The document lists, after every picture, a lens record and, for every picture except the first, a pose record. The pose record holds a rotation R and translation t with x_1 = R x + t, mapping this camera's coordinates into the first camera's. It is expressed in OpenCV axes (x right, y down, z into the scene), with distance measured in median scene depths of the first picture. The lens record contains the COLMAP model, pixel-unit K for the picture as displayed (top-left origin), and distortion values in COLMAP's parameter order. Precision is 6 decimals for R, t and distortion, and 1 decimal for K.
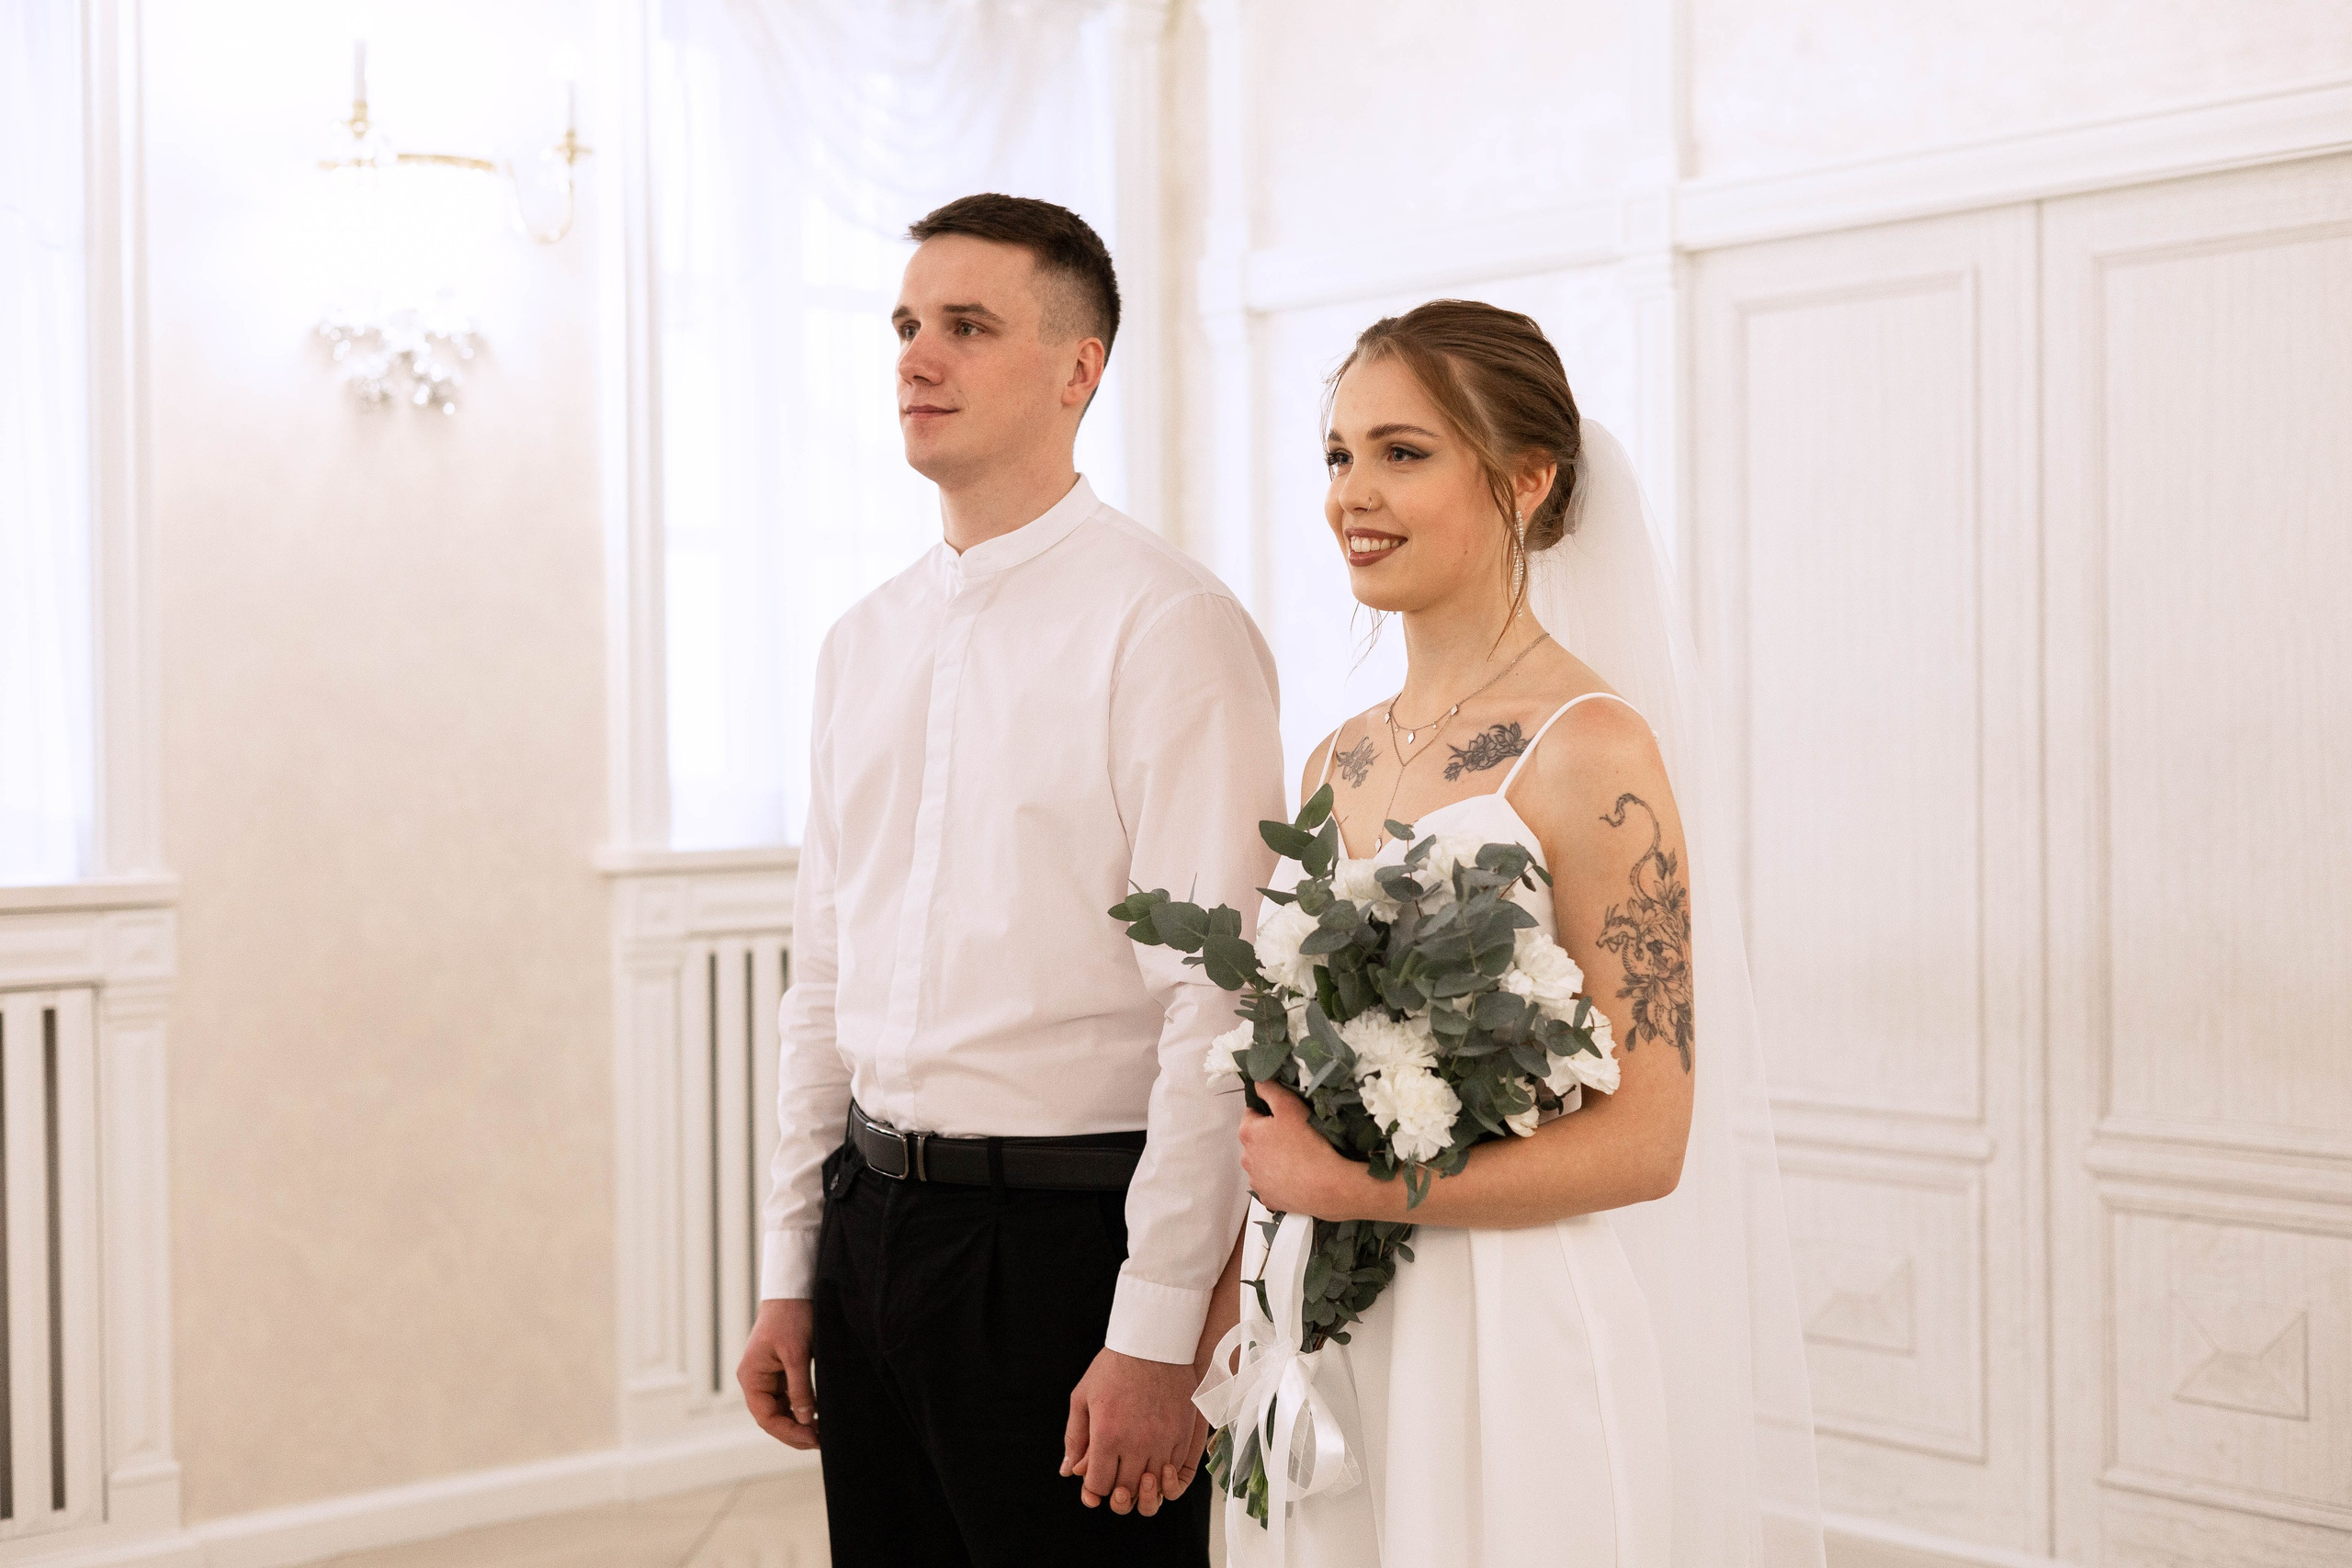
lens RADIAL K [[3248.0, 0, 1174.6], [0, 3248.0, 760.1], [0, 0, 1]] dist [-0.031303, 0.066871]
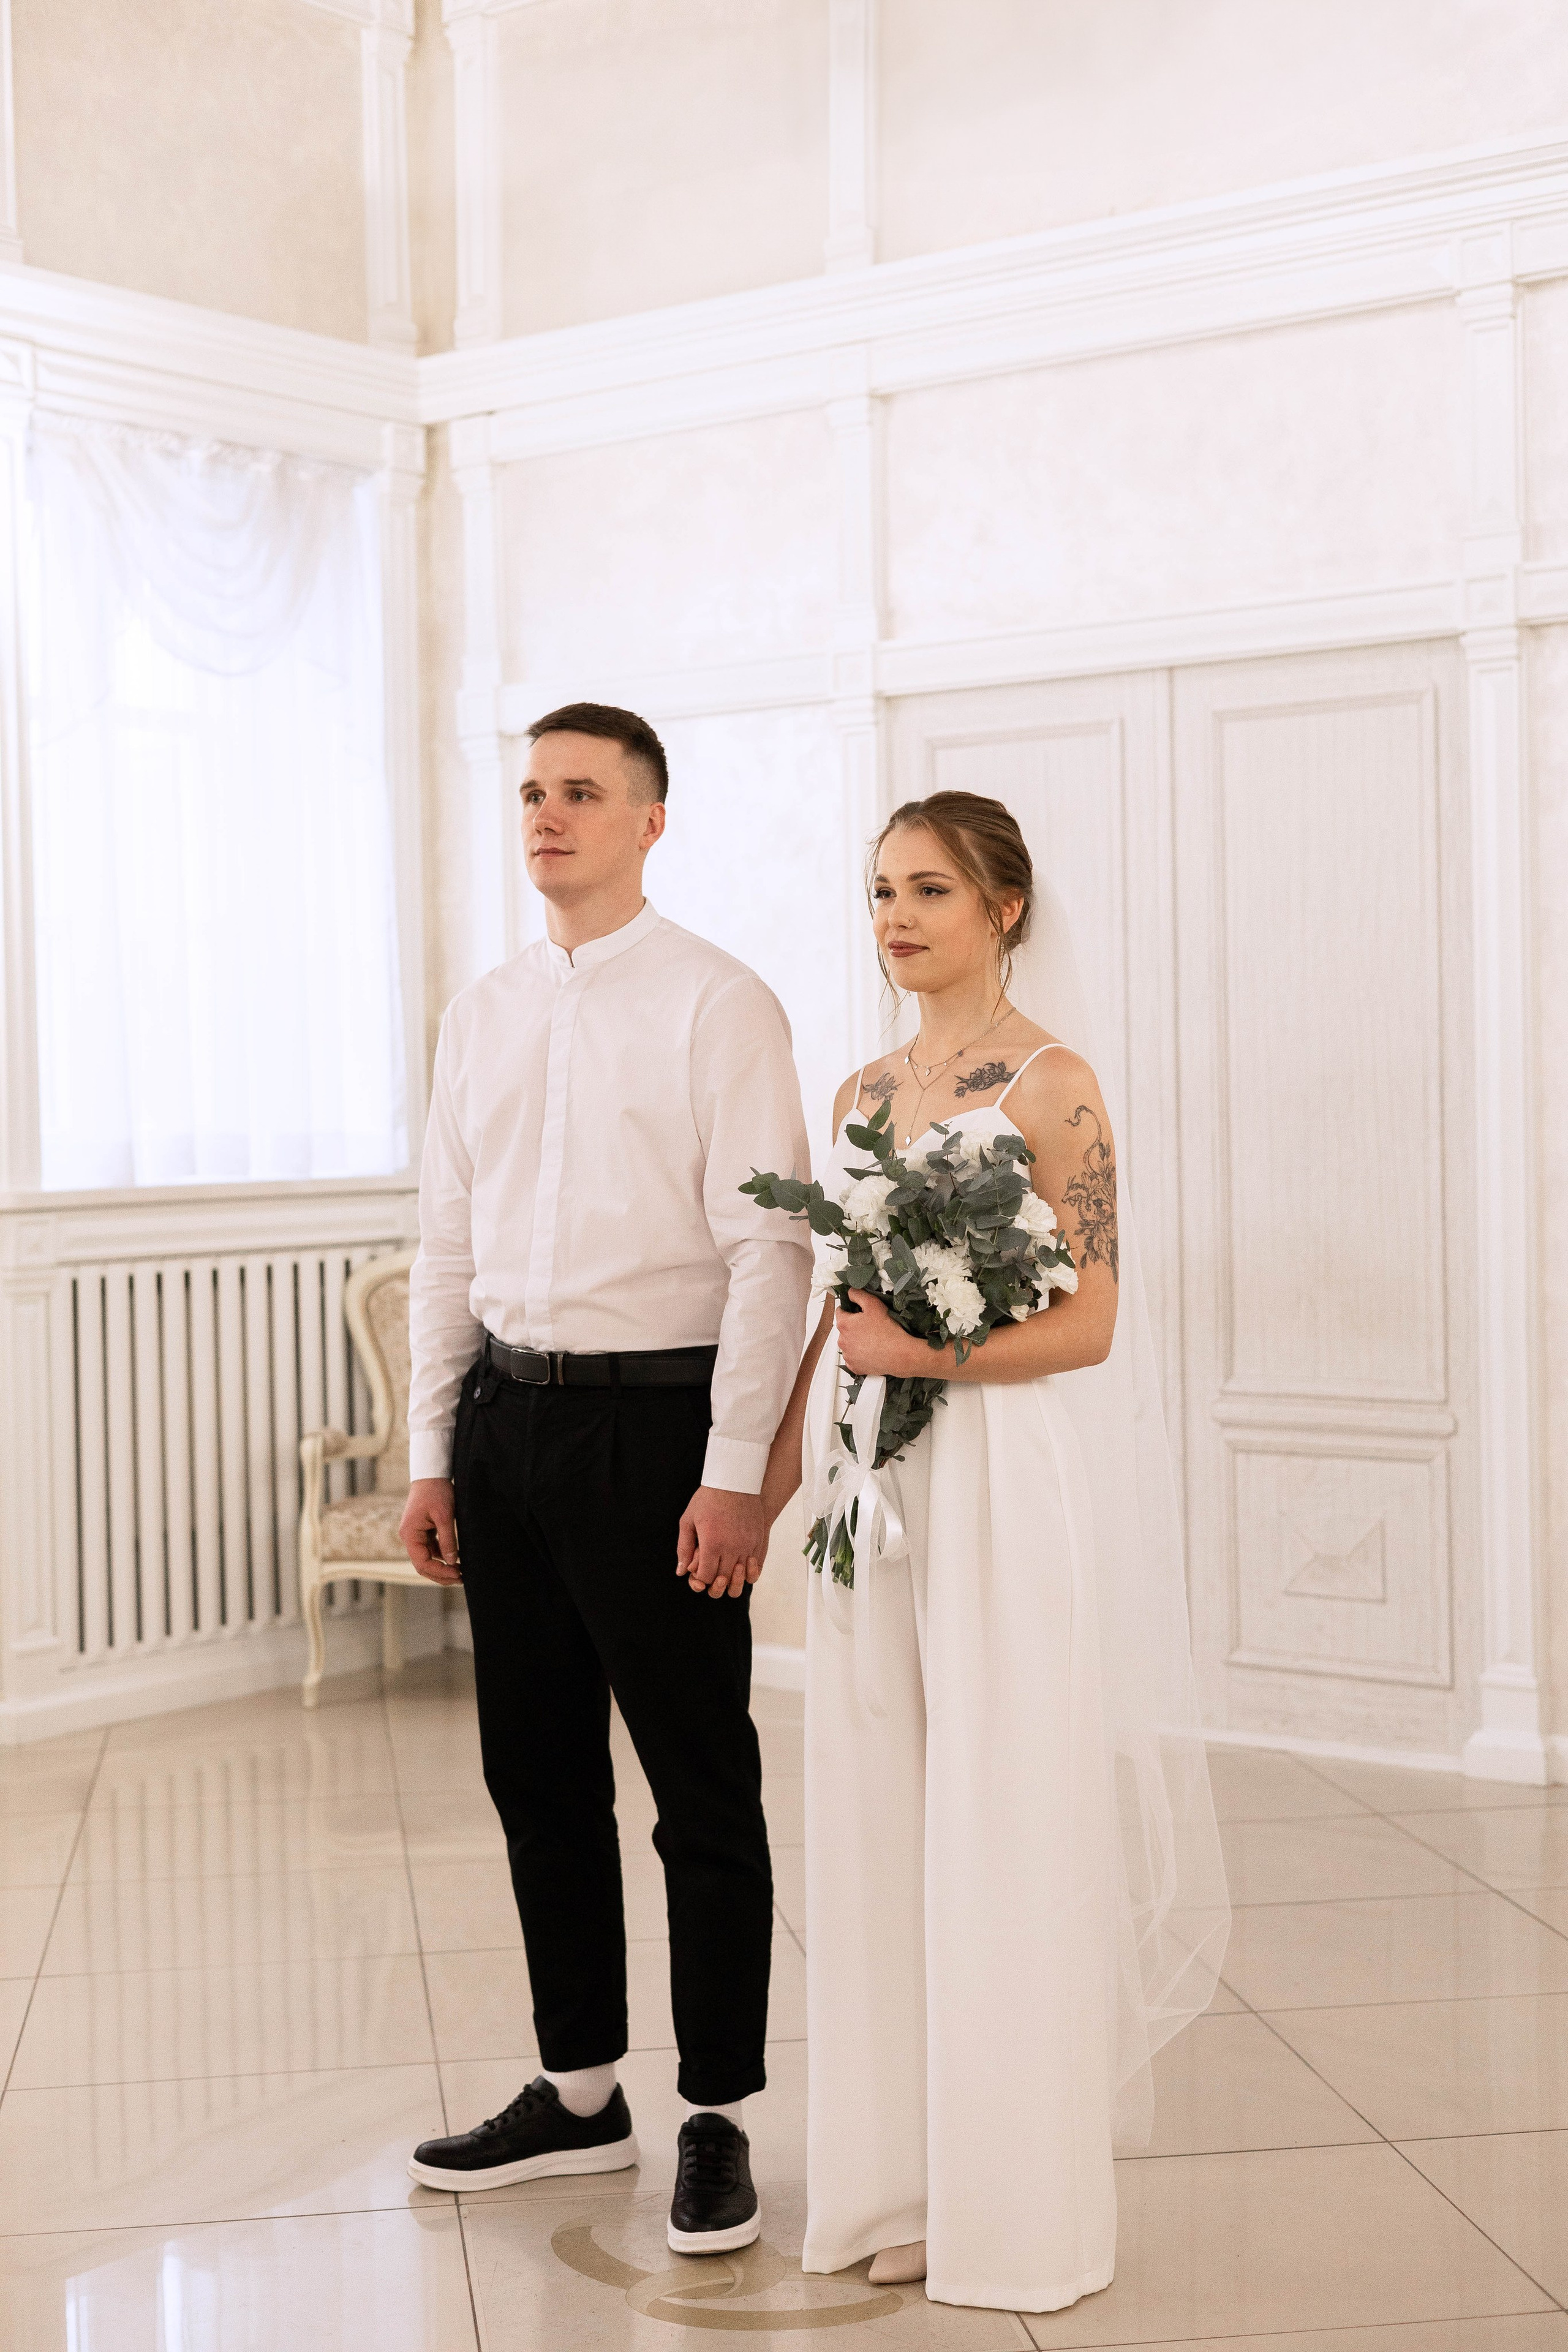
lens RADIAL K [[3440.7, 0, 790.0], [0, 3440.7, 1155.8], [0, 0, 1]] dist [-0.001769, 0.070008]
pose [[0.977172, -0.010987, 0.212166, -0.303054], [0.010131, 0.999936, 0.005121, 0.021180], [-0.212209, -0.002854, 0.977220, -0.528017]]
